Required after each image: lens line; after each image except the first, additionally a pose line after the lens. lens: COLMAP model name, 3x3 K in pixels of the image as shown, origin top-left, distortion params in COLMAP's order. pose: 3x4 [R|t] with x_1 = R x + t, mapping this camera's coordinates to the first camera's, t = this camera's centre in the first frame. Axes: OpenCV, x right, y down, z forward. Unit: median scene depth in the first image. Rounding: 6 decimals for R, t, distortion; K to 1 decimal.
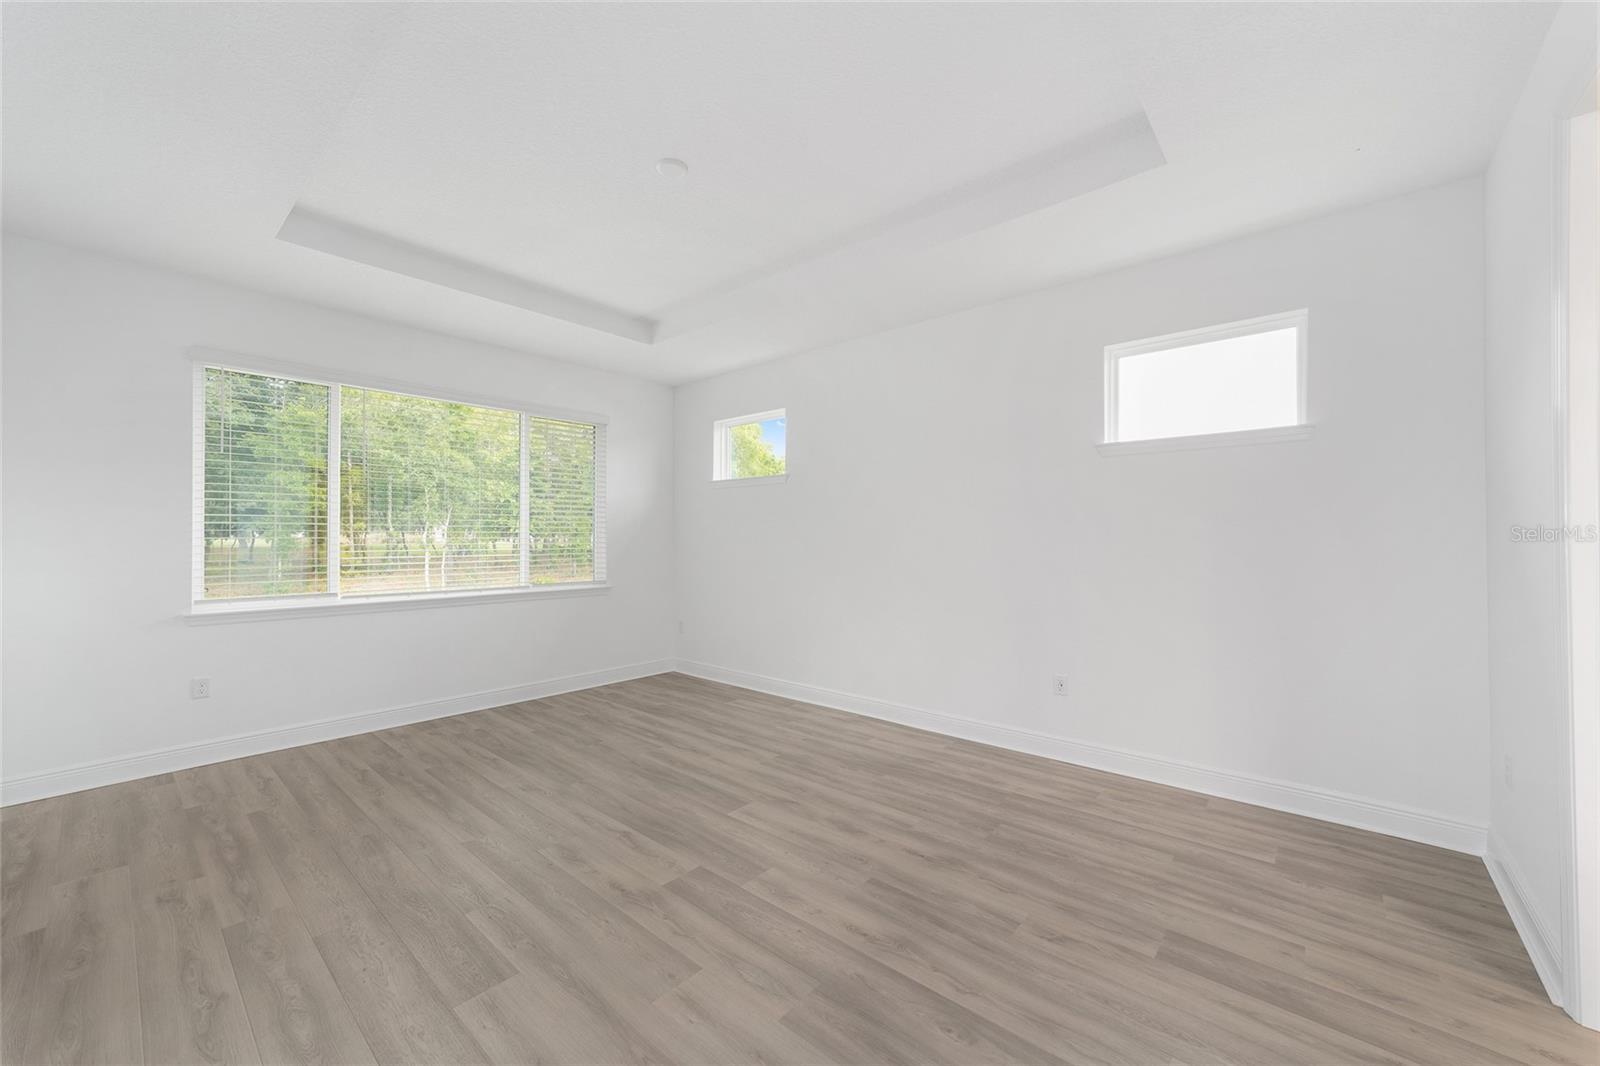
lens RADIAL K [[605.8, 0, 794.5], [0, 605.8, 538.1], [0, 0, 1]] dist [-0.014488, 0.005703]
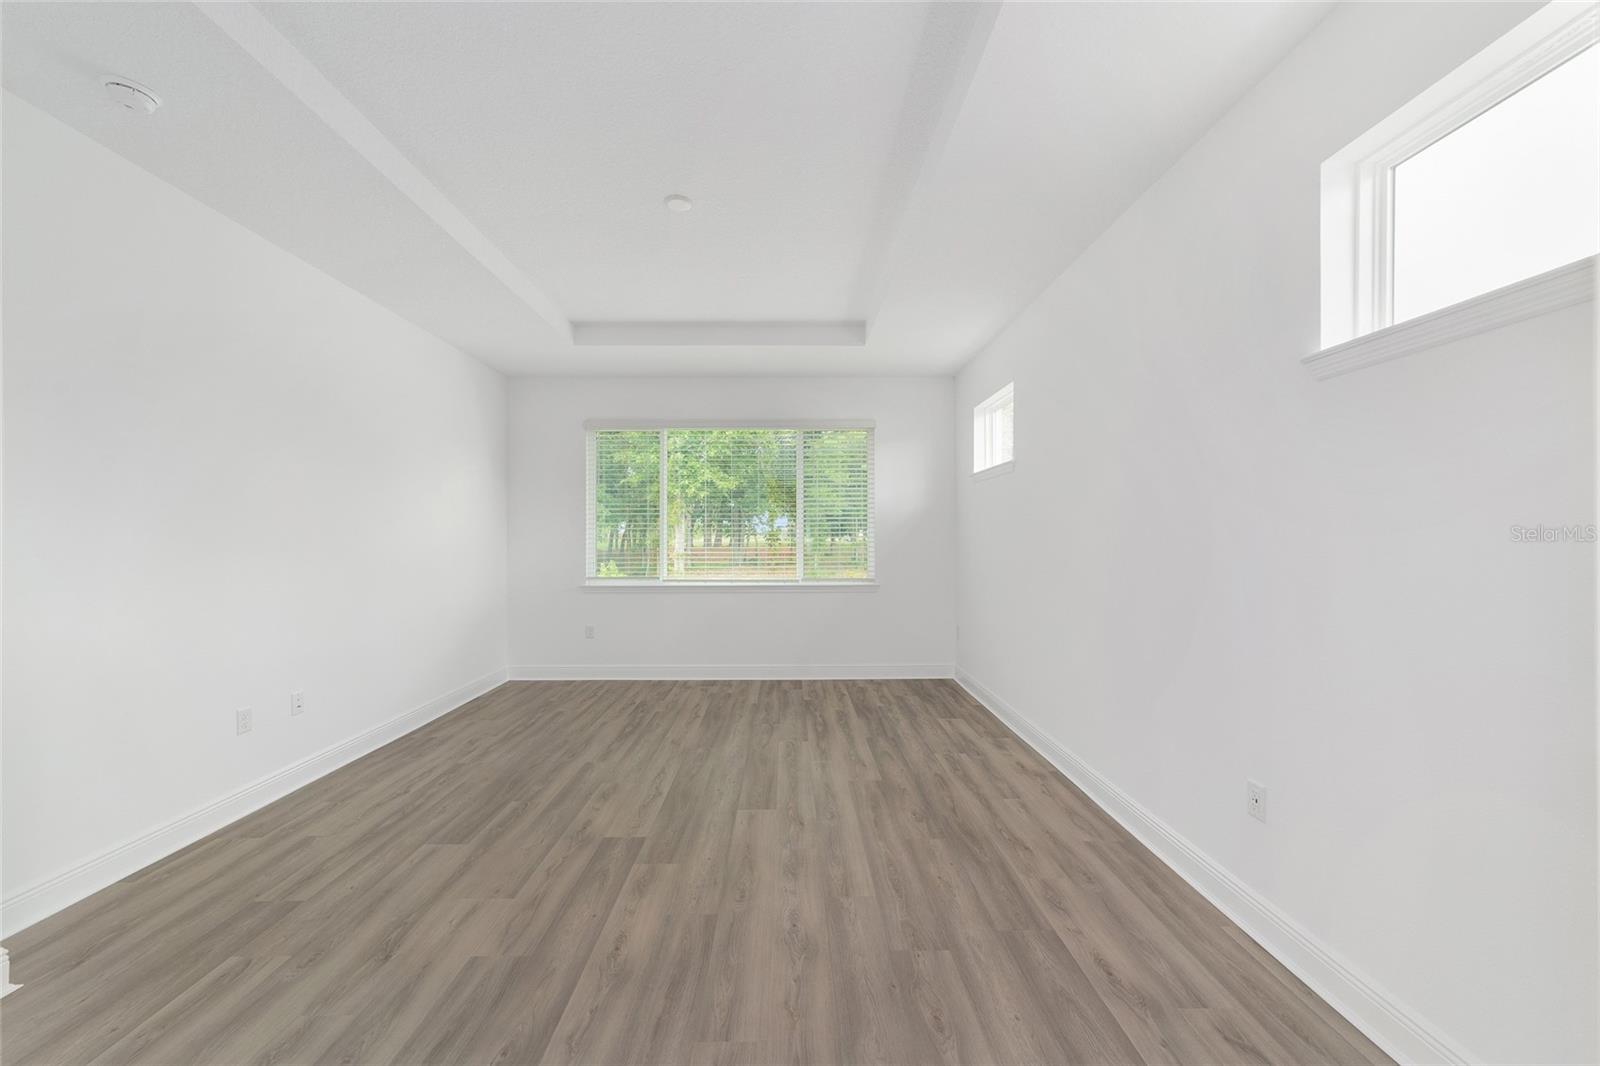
lens RADIAL K [[605.8, 0, 794.5], [0, 605.8, 538.1], [0, 0, 1]] dist [-0.014488, 0.005703]
pose [[0.671536, -0.001427, -0.740970, 0.622082], [0.003700, 0.999992, 0.001427, -0.002704], [0.740962, -0.003700, 0.671536, 0.340329]]
